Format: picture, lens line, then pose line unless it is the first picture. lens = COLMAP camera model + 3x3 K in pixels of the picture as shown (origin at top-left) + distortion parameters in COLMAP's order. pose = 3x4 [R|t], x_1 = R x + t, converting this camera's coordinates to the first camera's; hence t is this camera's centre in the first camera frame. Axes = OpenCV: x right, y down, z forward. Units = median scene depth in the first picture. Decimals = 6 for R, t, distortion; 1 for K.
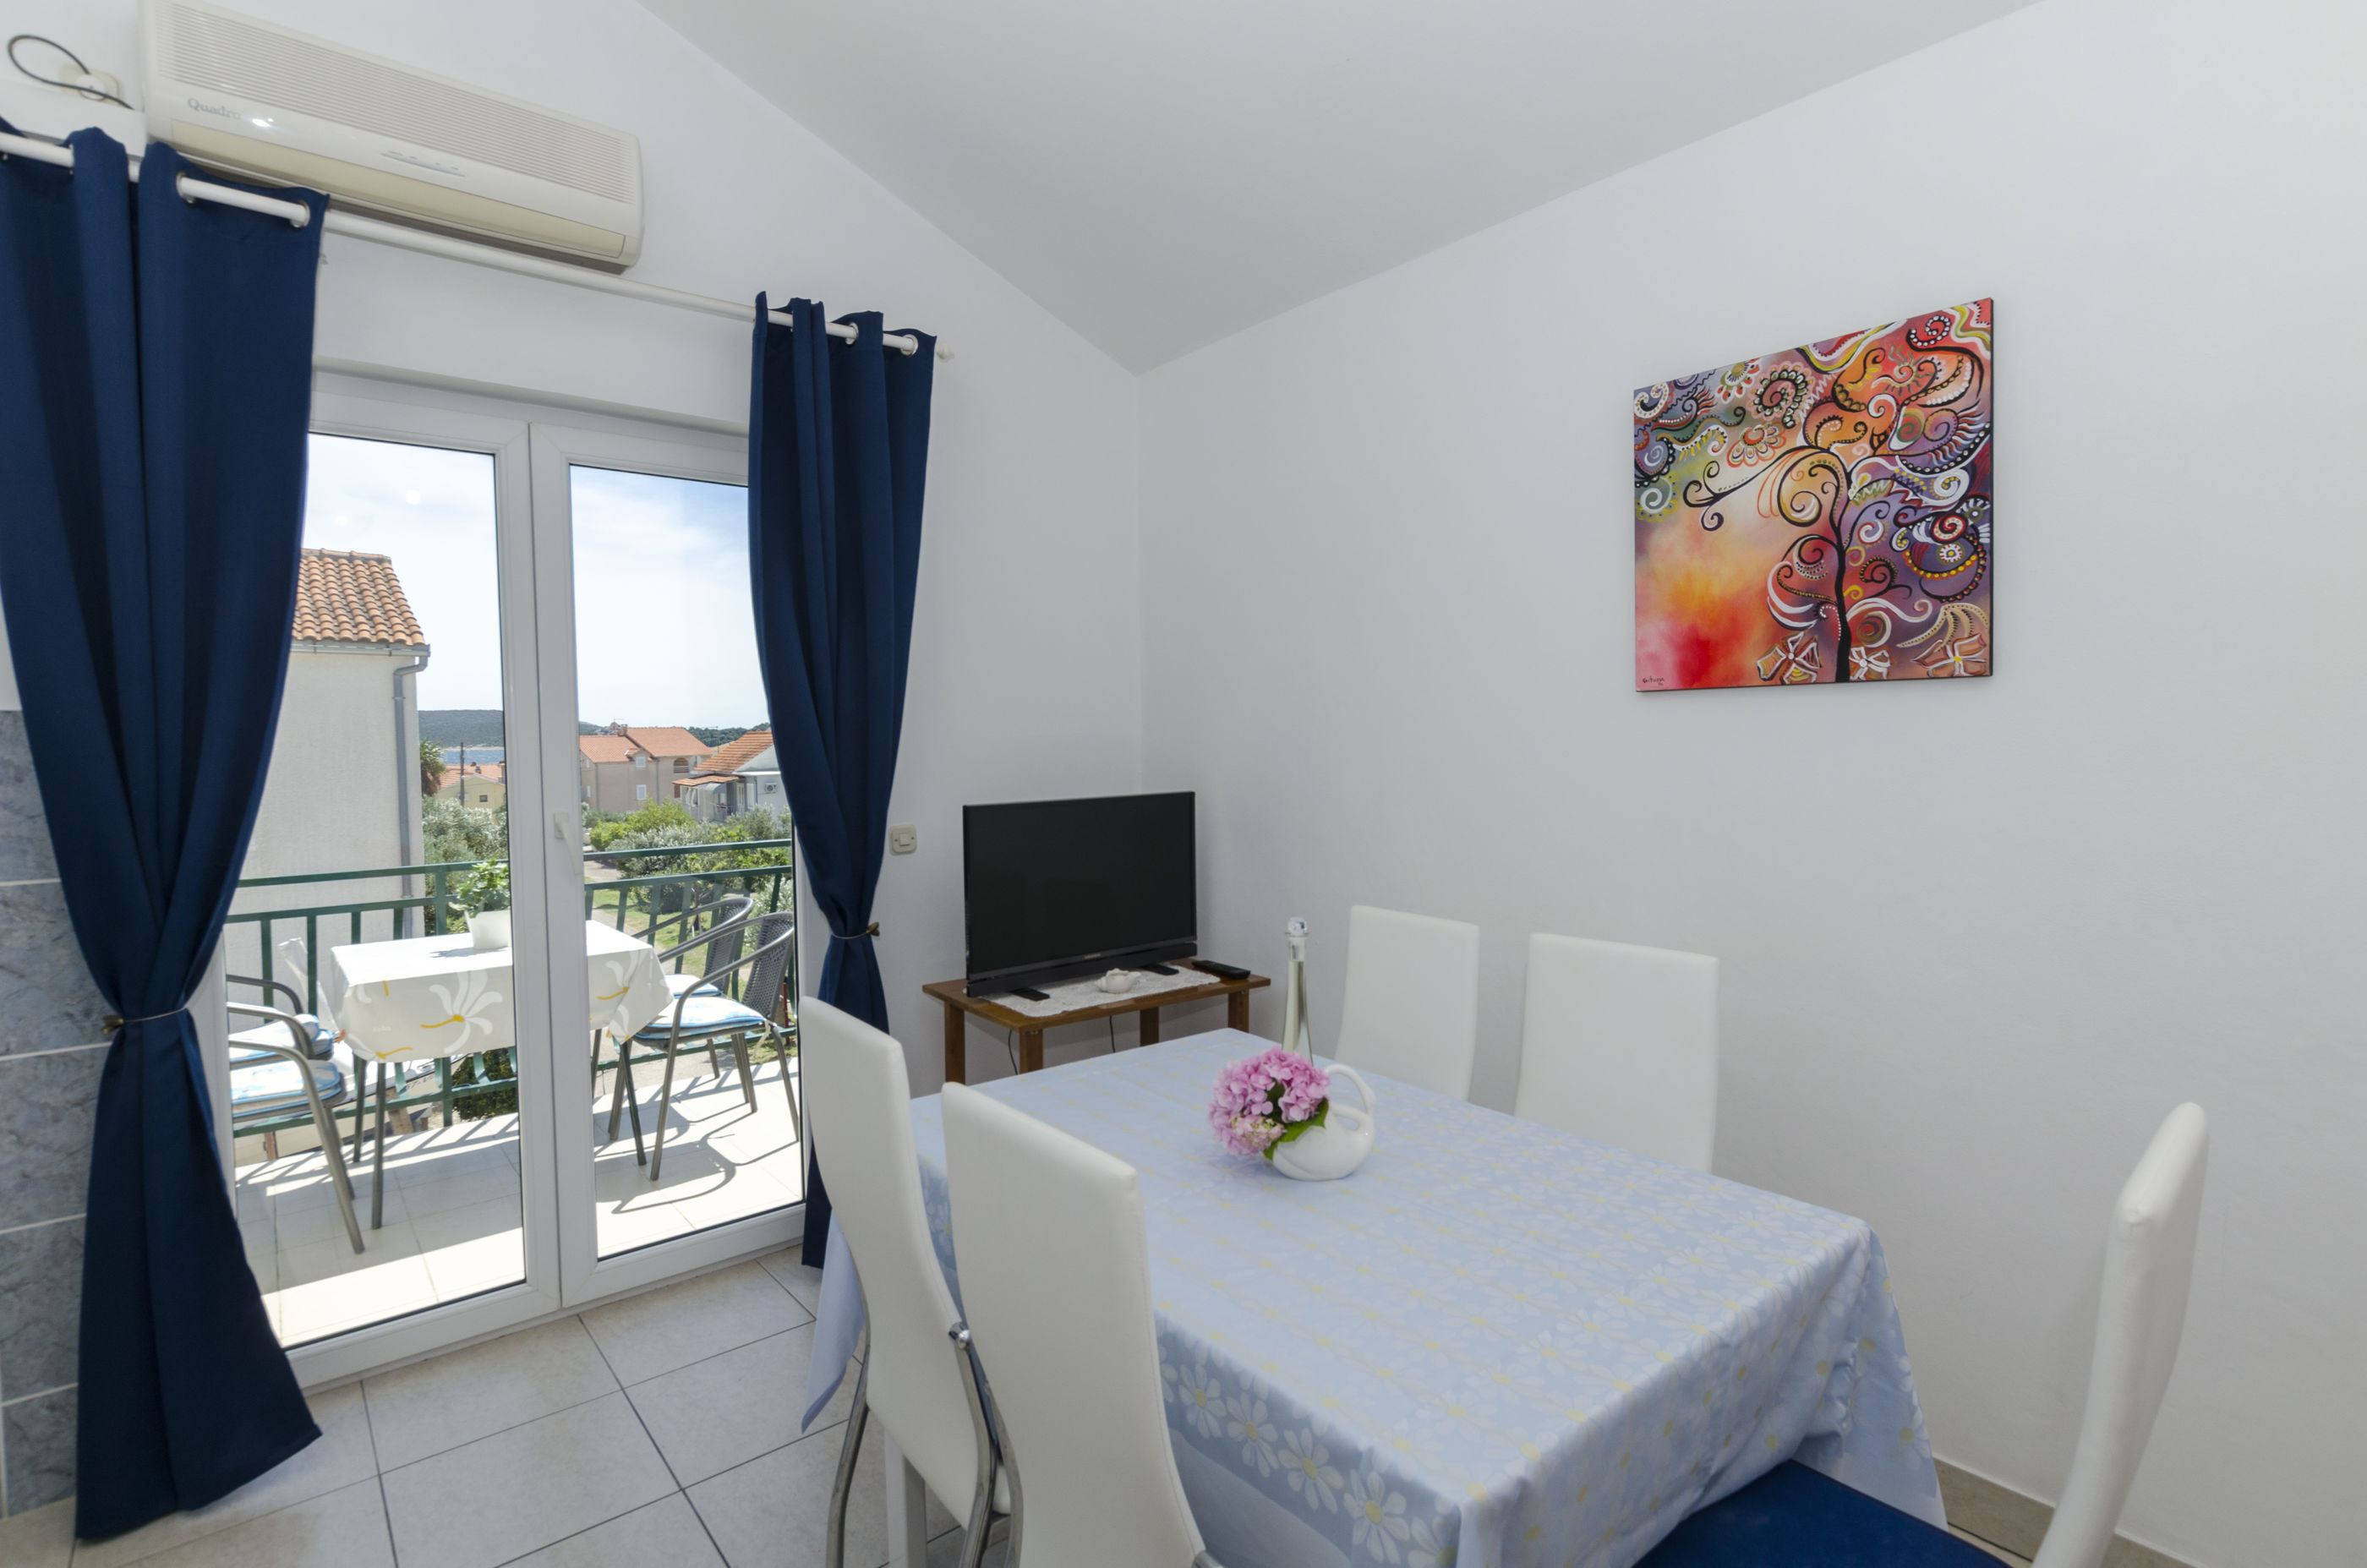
lens RADIAL K [[1125.0, 0, 1189.6], [0, 1125.0, 776.2], [0, 0, 1]] dist [0.001017, -0.001063]
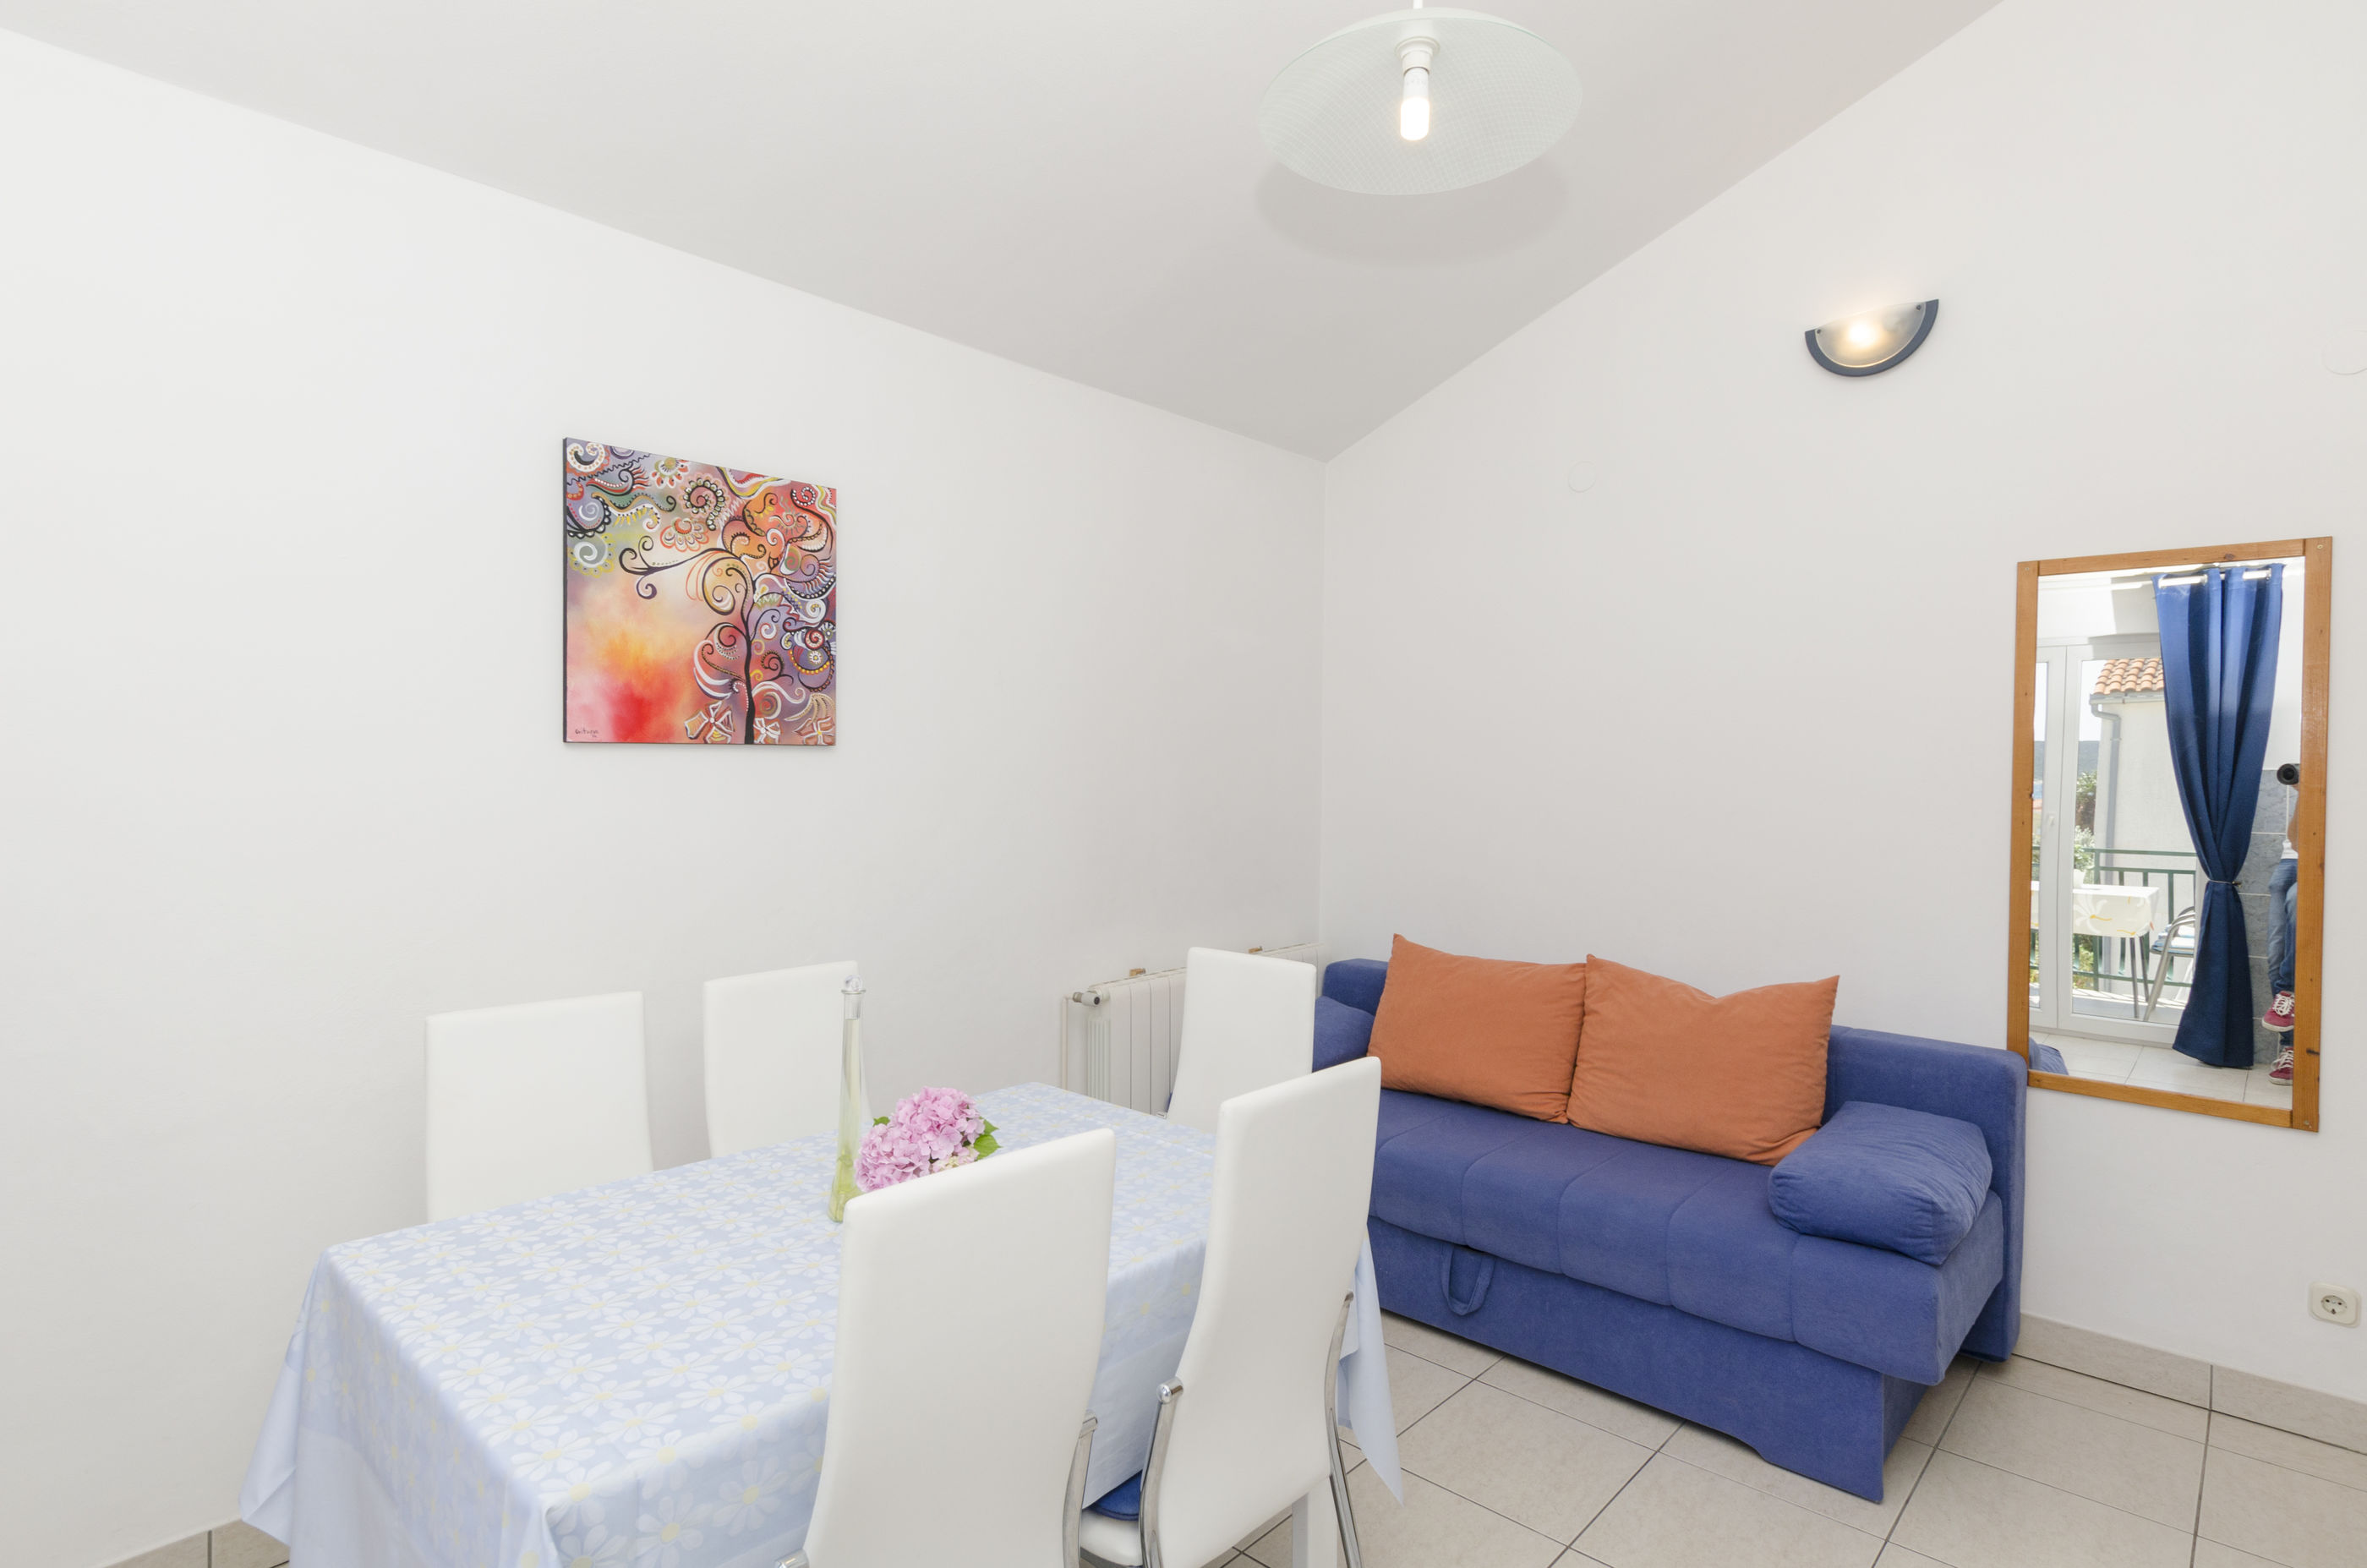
lens RADIAL K [[1217.7, 0, 1183.5], [0, 1217.7, 784.0], [0, 0, 1]] dist [0.002139, 0.000256]
pose [[-0.133943, -0.002464, 0.990986, -0.781343], [0.031637, 0.999477, 0.006762, -0.030624], [-0.990484, 0.032258, -0.133795, 0.651935]]
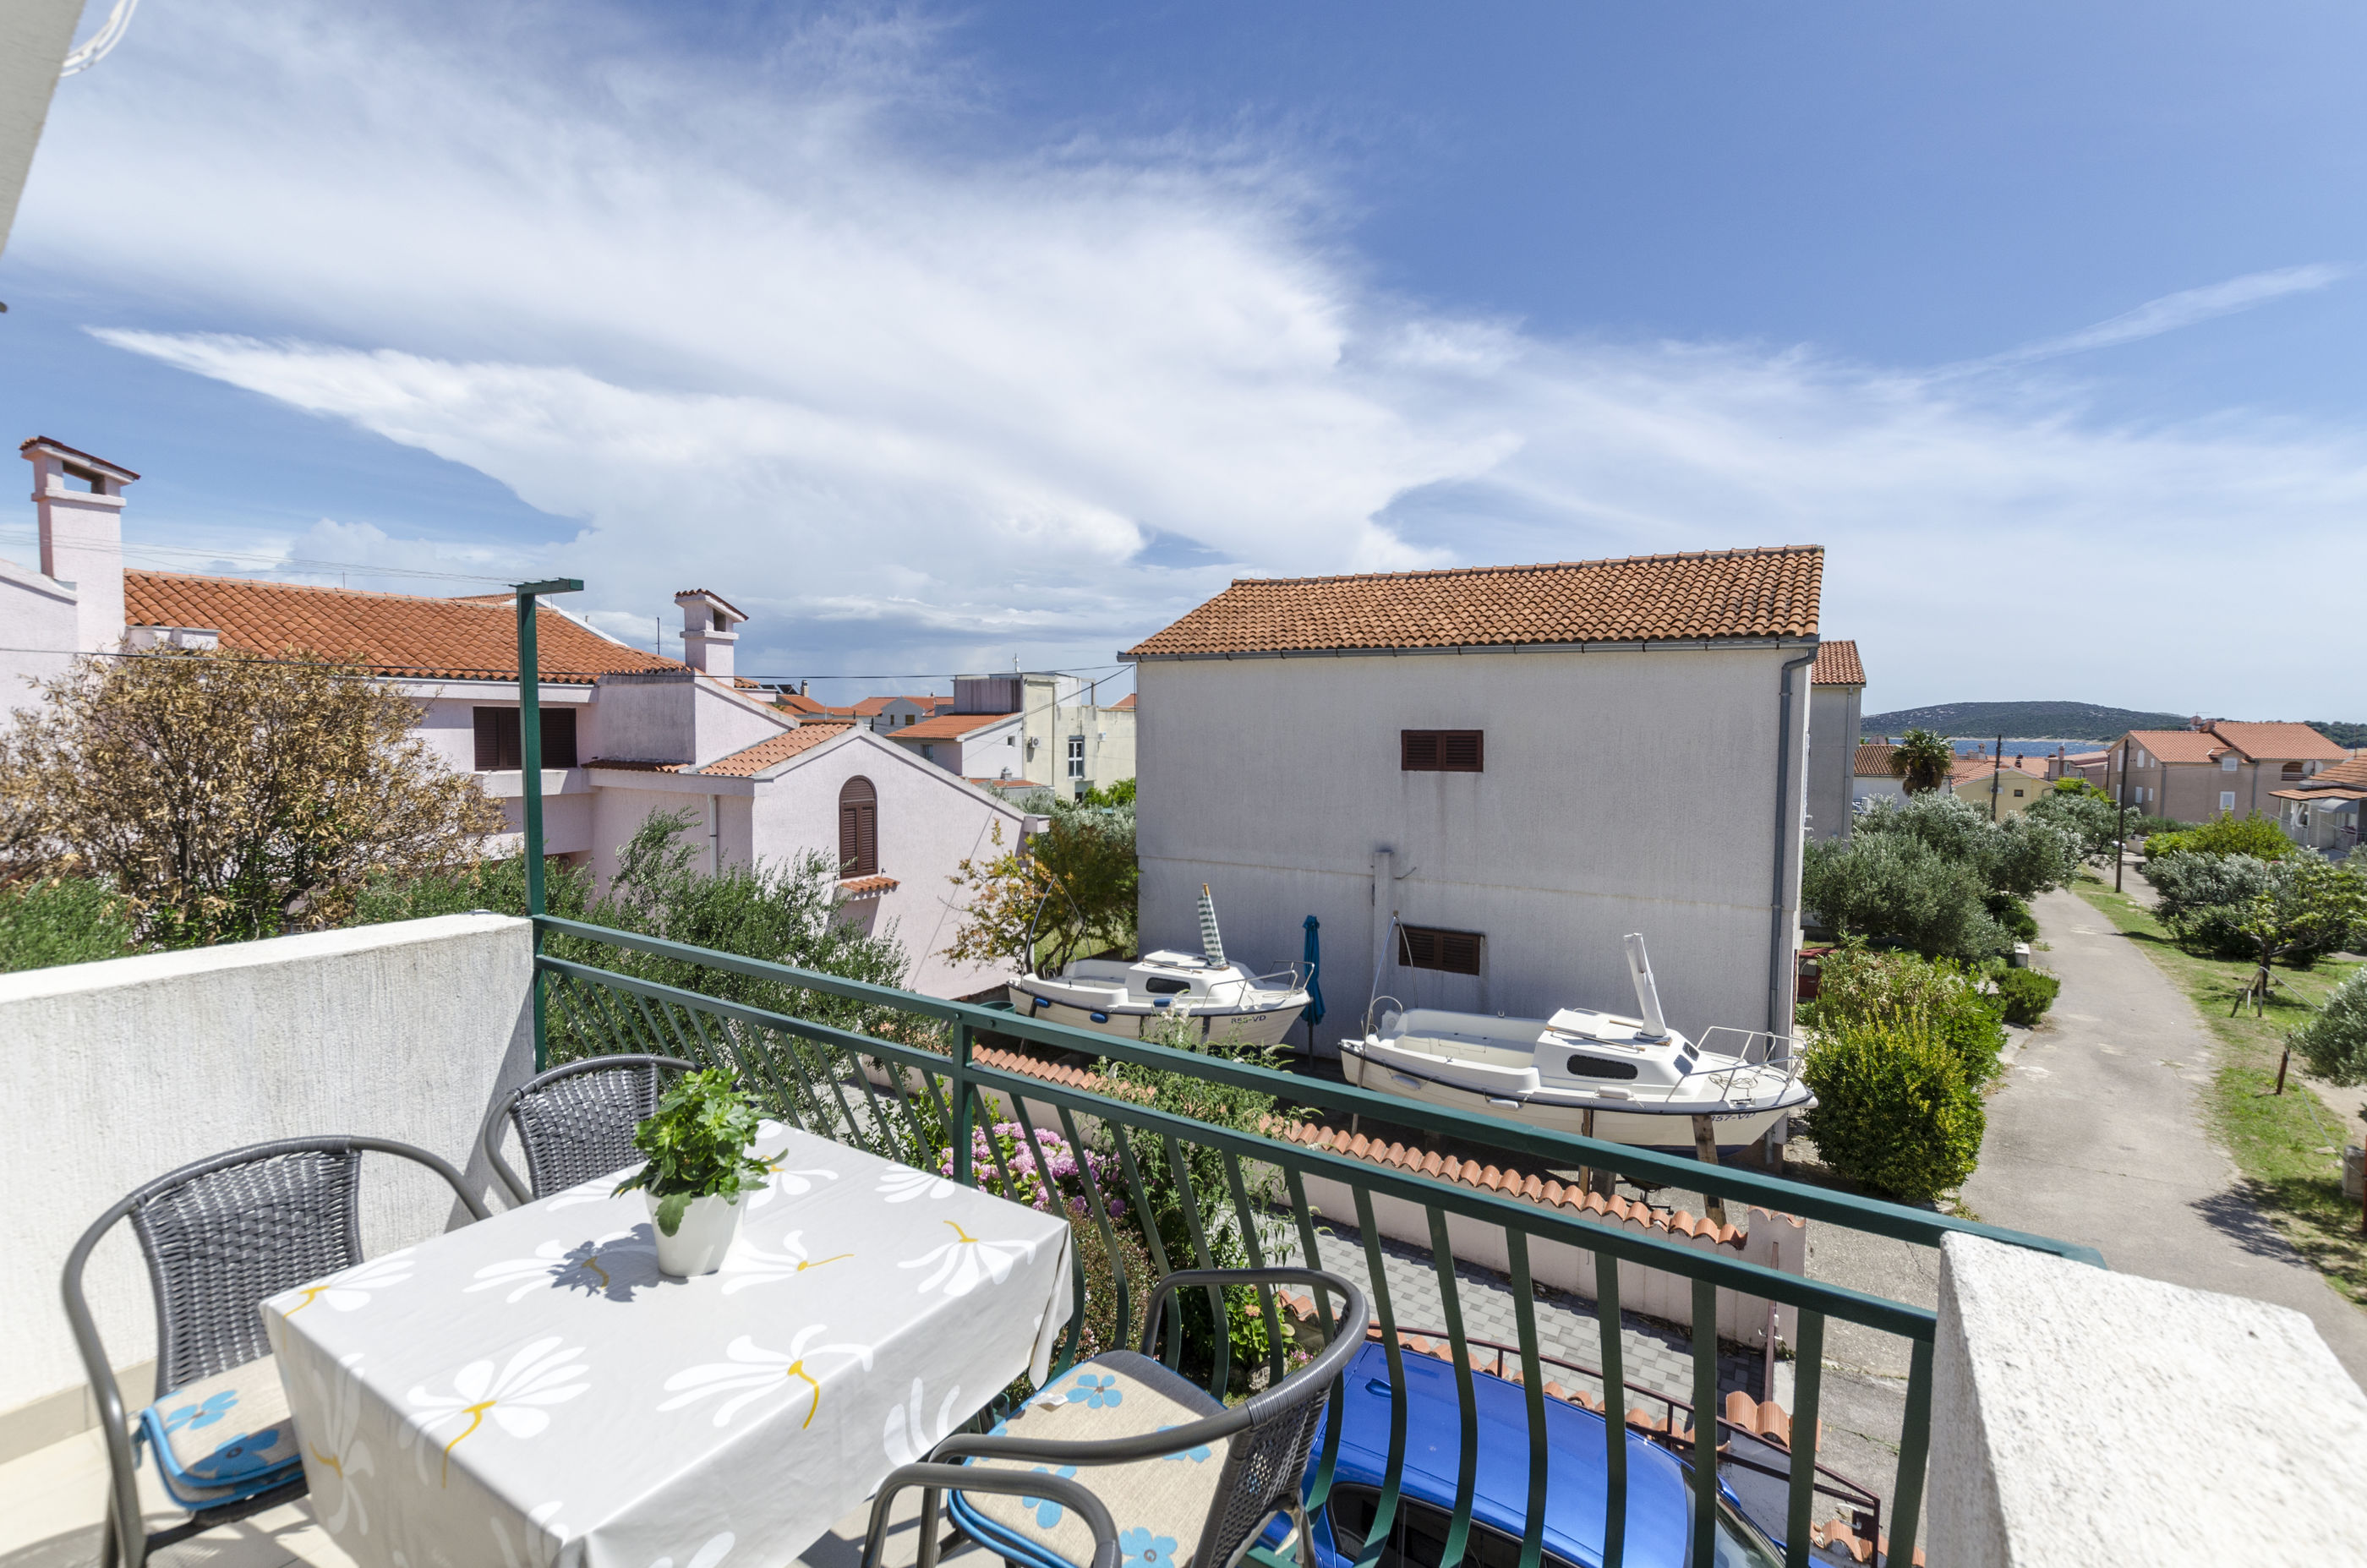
lens RADIAL K [[1025.4, 0, 1189.4], [0, 1025.4, 777.5], [0, 0, 1]] dist [0.012804, -0.005915]
pose [[0.311011, 0.067063, -0.948037, -0.301024], [-0.053106, 0.997175, 0.053117, -0.132611], [0.948921, 0.033827, 0.313694, 1.843716]]
